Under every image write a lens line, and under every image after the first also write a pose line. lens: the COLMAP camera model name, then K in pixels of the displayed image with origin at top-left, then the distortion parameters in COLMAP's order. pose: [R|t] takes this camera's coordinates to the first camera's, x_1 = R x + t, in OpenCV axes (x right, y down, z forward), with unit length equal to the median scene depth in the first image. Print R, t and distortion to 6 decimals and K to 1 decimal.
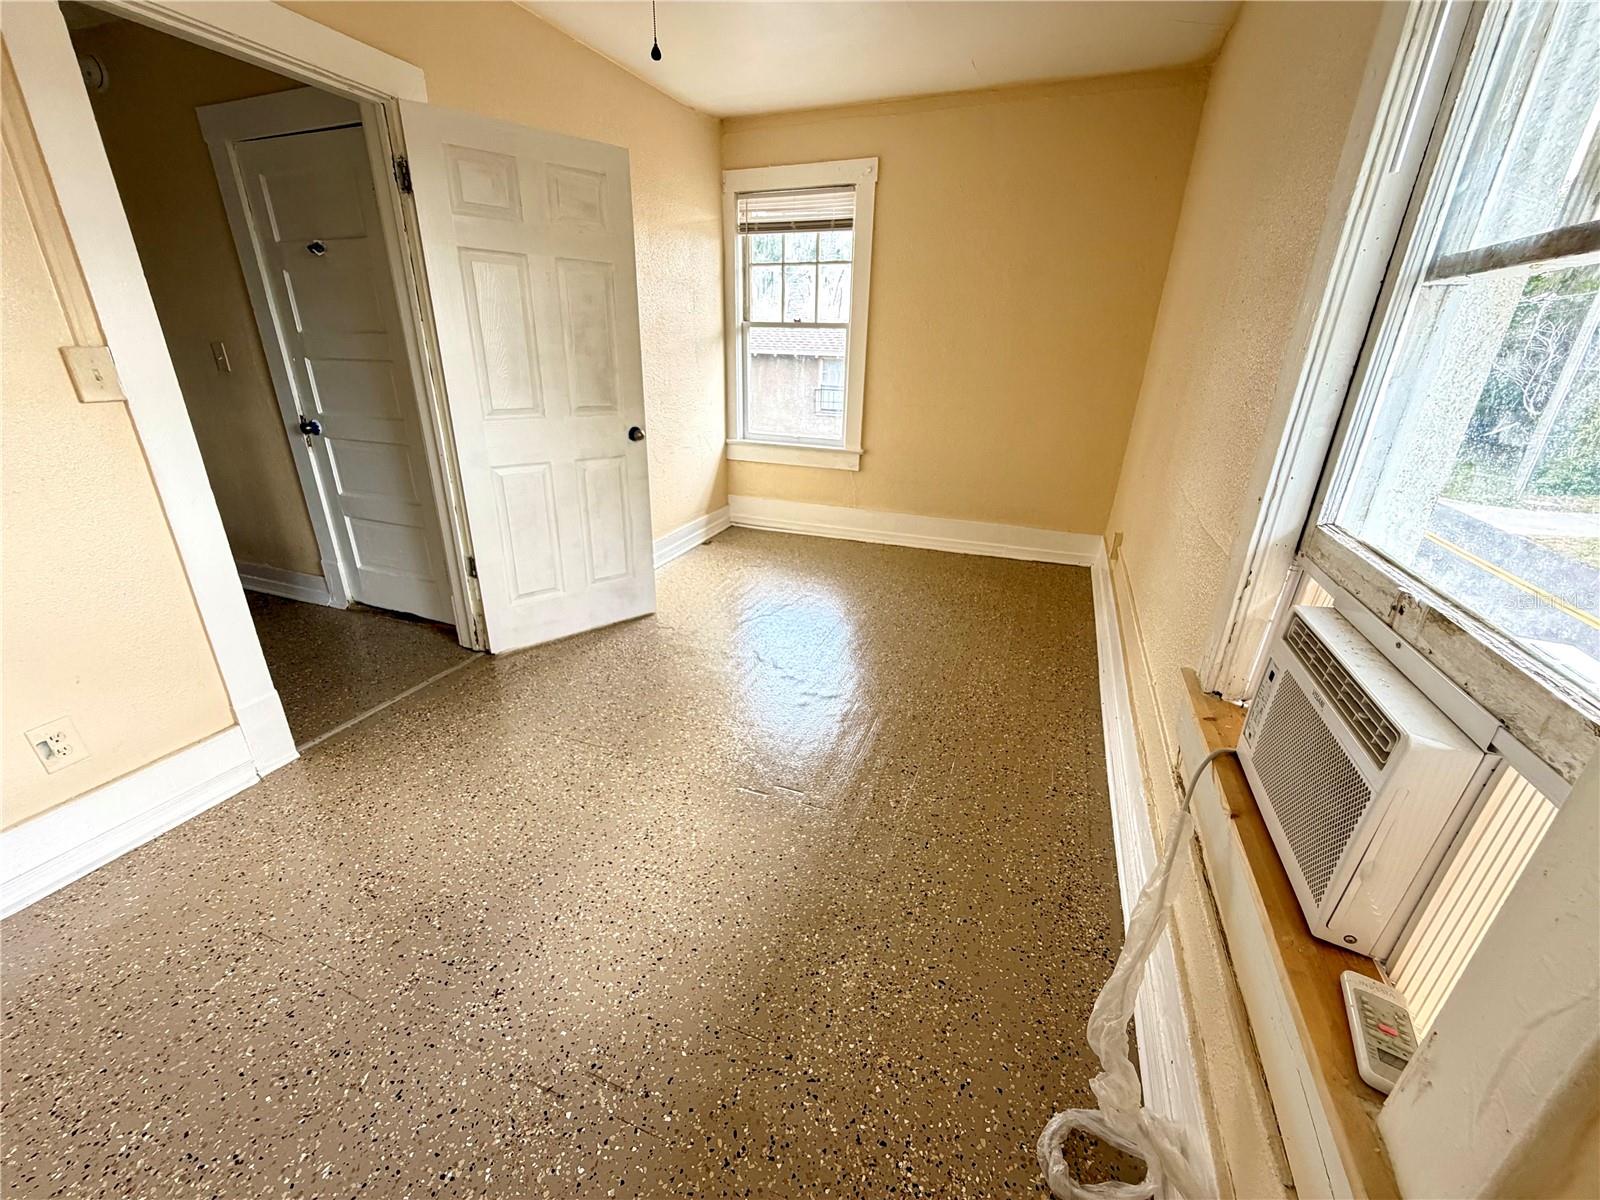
lens RADIAL K [[641.2, 0, 791.7], [0, 641.2, 609.2], [0, 0, 1]] dist [0.001652, 0.000047]
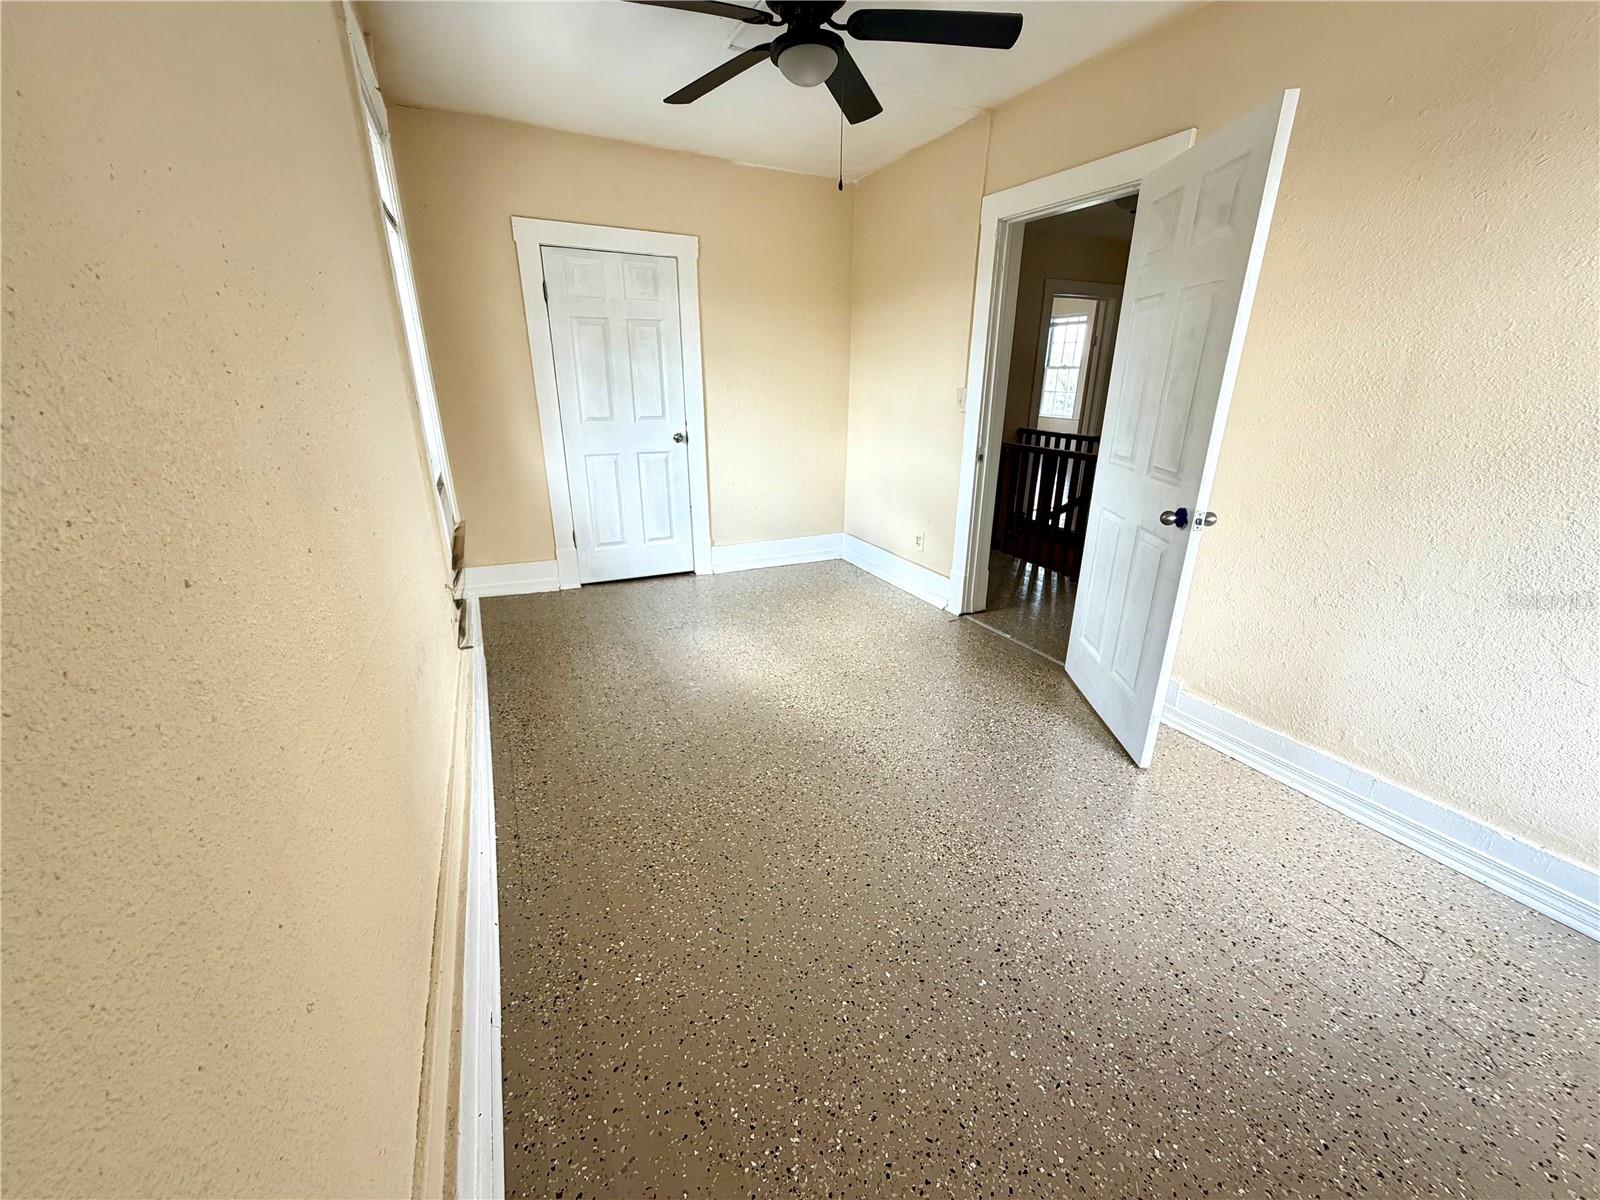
lens RADIAL K [[641.2, 0, 795.9], [0, 641.2, 601.8], [0, 0, 1]] dist [0.001652, 0.000047]
pose [[-0.685352, 0.215934, -0.695460, 0.633472], [-0.302547, 0.784265, 0.541658, -0.519323], [0.662388, 0.581636, -0.472167, 1.270815]]
